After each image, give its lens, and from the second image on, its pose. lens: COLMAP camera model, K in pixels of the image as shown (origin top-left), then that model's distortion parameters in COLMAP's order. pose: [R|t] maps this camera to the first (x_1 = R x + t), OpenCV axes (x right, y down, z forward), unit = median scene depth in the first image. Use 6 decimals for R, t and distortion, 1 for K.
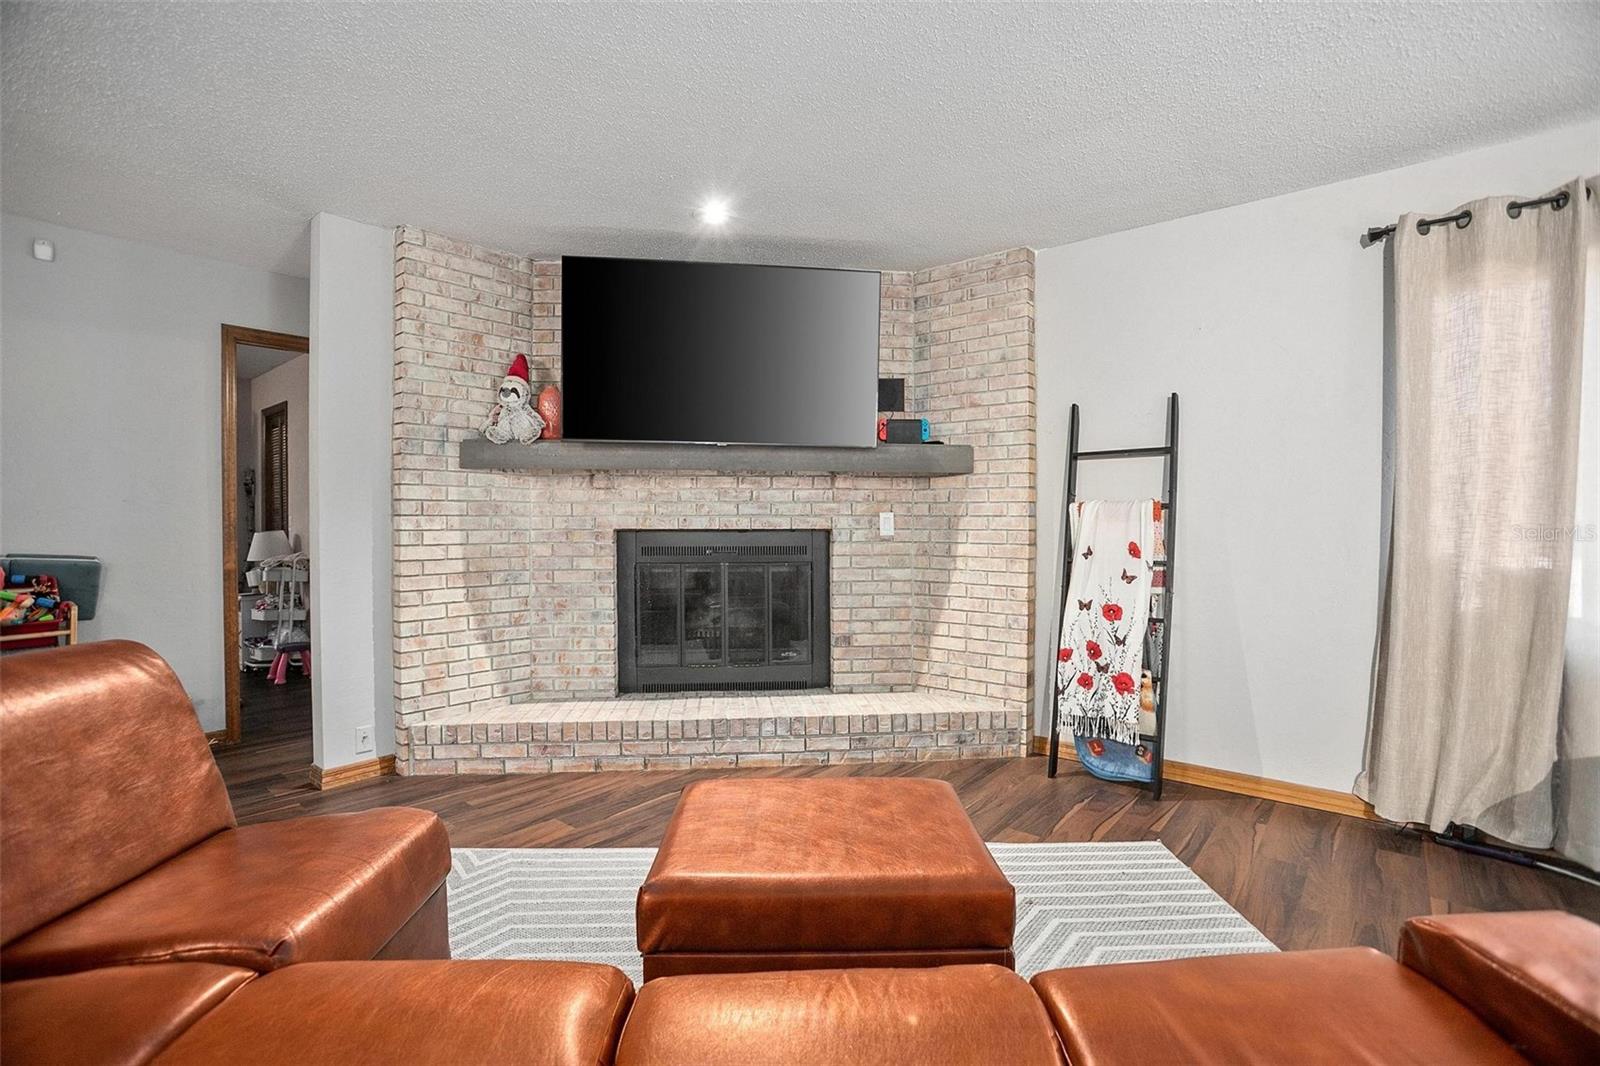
lens RADIAL K [[733.7, 0, 800.8], [0, 733.7, 527.2], [0, 0, 1]] dist [-0.078302, 0.035380]
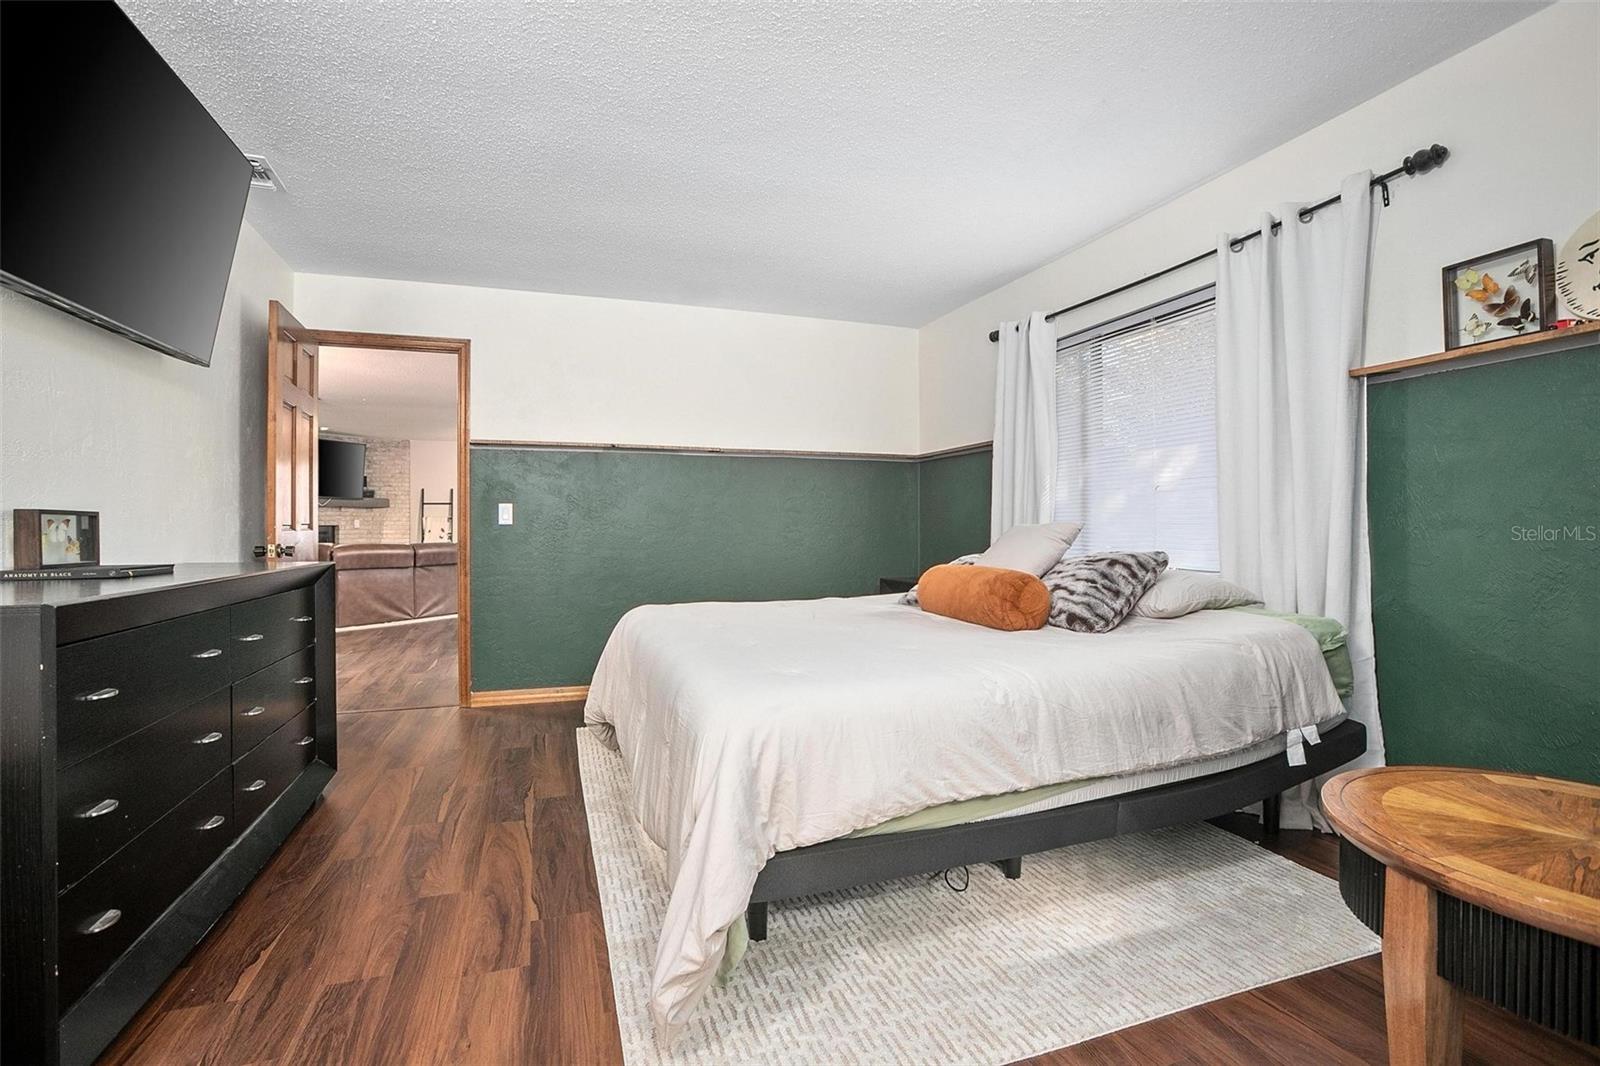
lens RADIAL K [[733.7, 0, 800.8], [0, 733.7, 527.2], [0, 0, 1]] dist [-0.078302, 0.035380]
pose [[0.500442, -0.000794, 0.865770, -1.577207], [0.012467, 0.999903, -0.006289, 0.053537], [-0.865680, 0.013941, 0.500403, -2.117525]]
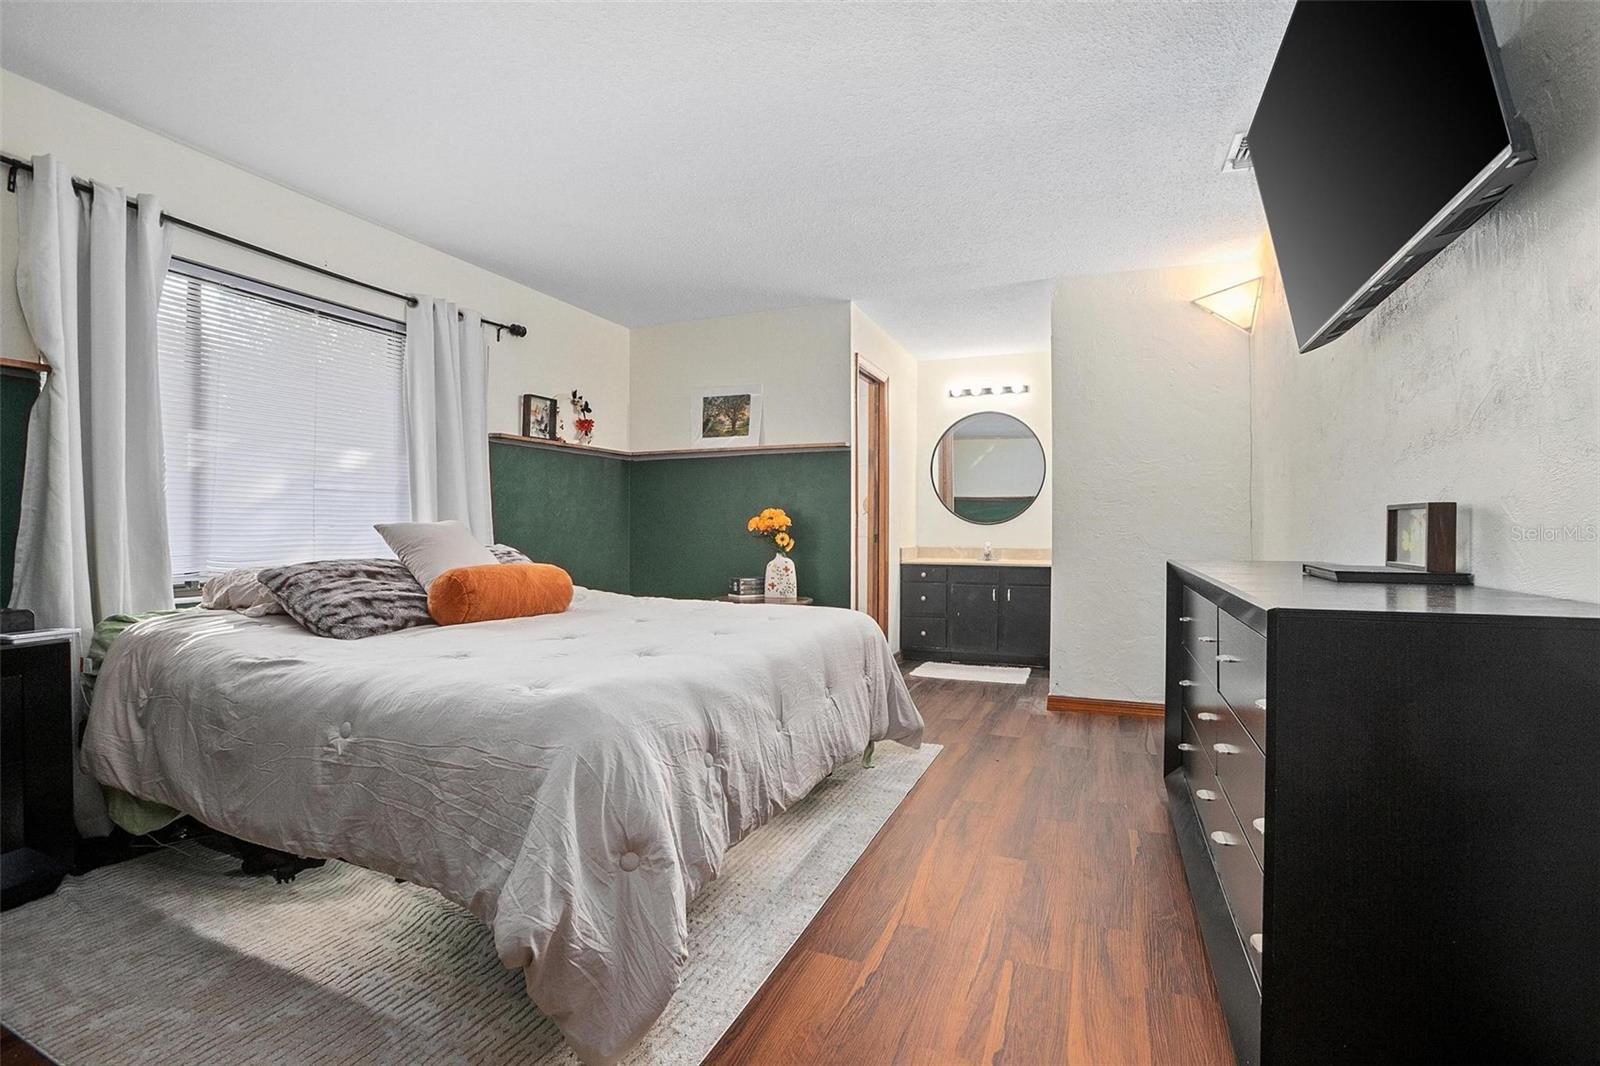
lens RADIAL K [[733.7, 0, 800.8], [0, 733.7, 527.2], [0, 0, 1]] dist [-0.078302, 0.035380]
pose [[-0.951510, 0.001829, -0.307611, -0.866211], [-0.001211, 0.999952, 0.009693, 0.044806], [0.307614, 0.009596, -0.951463, -1.043479]]
